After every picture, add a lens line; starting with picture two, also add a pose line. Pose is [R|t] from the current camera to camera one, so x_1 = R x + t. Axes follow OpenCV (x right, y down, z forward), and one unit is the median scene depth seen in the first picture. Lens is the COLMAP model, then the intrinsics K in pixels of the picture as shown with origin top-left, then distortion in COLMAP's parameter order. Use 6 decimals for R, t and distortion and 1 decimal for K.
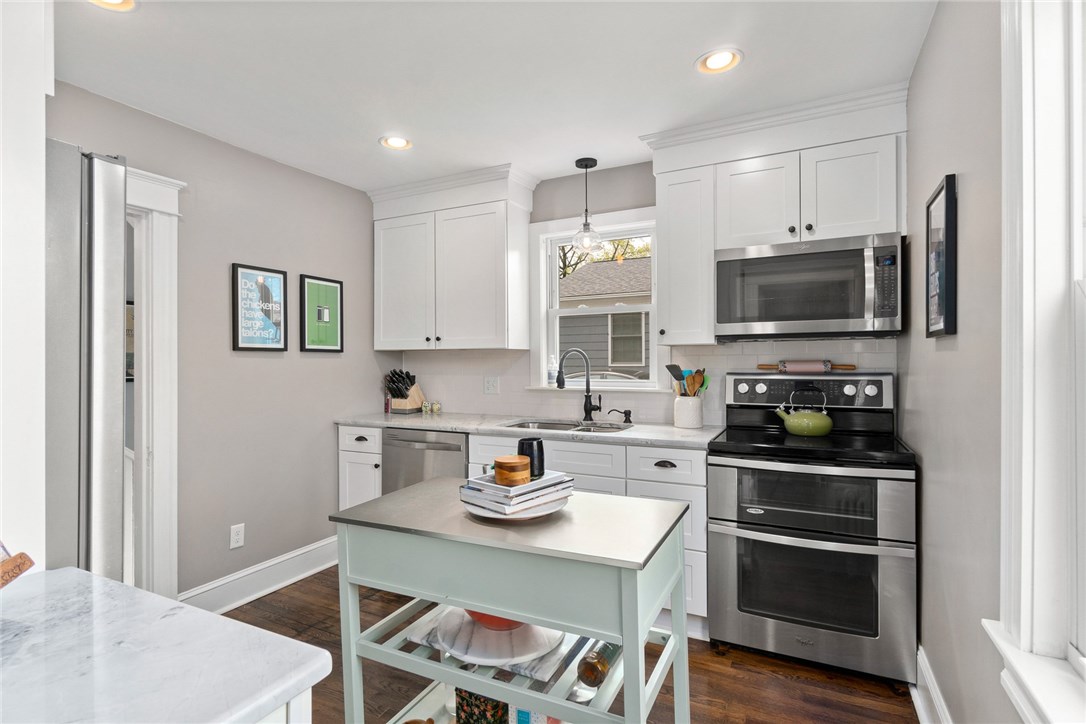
lens RADIAL K [[524.3, 0, 543.0], [0, 524.3, 362.0], [0, 0, 1]] dist [-0.000017, -0.000023]
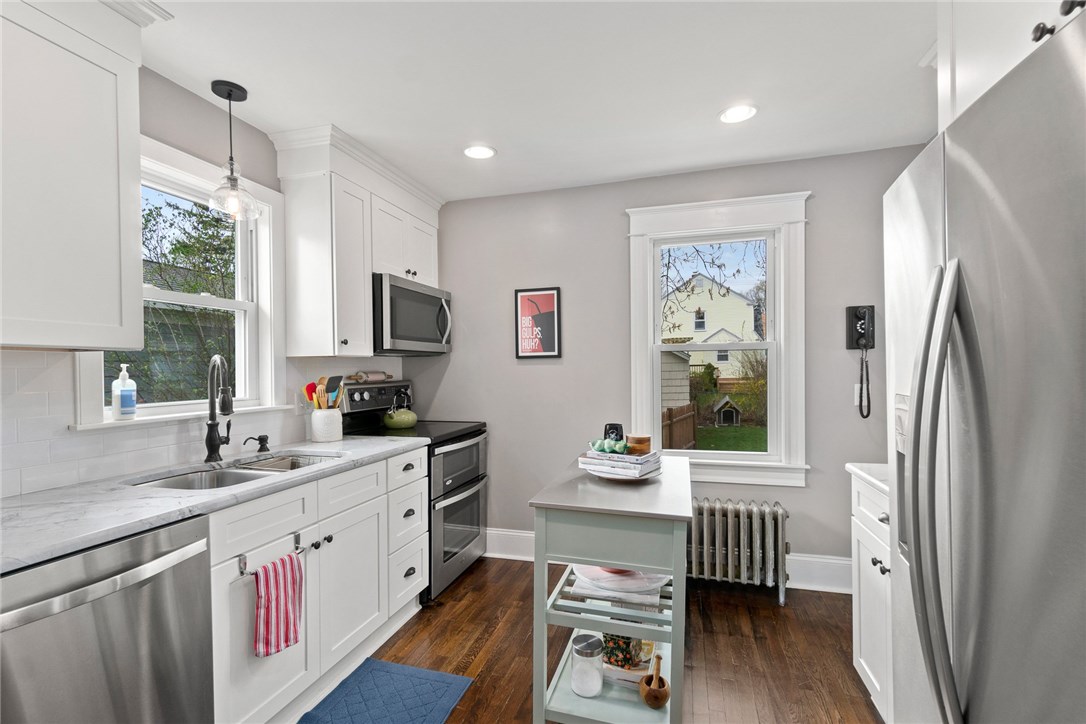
lens RADIAL K [[504.7, 0, 541.8], [0, 504.7, 373.7], [0, 0, 1]] dist [-0.001041, -0.000044]
pose [[-0.180805, -0.003566, 0.983513, -0.658331], [0.013424, 0.999891, 0.006093, -0.000098], [-0.983427, 0.014305, -0.180737, 0.718309]]
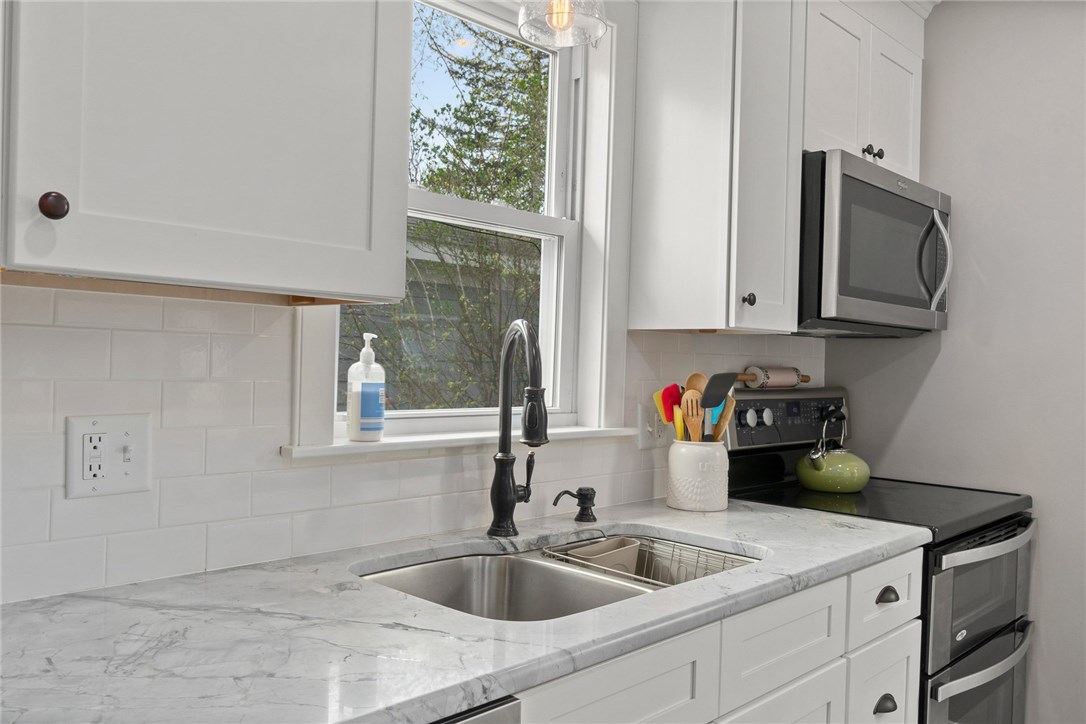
lens RADIAL K [[863.1, 0, 543.0], [0, 863.1, 362.0], [0, 0, 1]] dist [0.000469, -0.000841]
pose [[0.299342, 0.011827, 0.954073, -0.452332], [-0.027572, 0.999613, -0.003740, 0.002477], [-0.953747, -0.025186, 0.299552, 0.837112]]
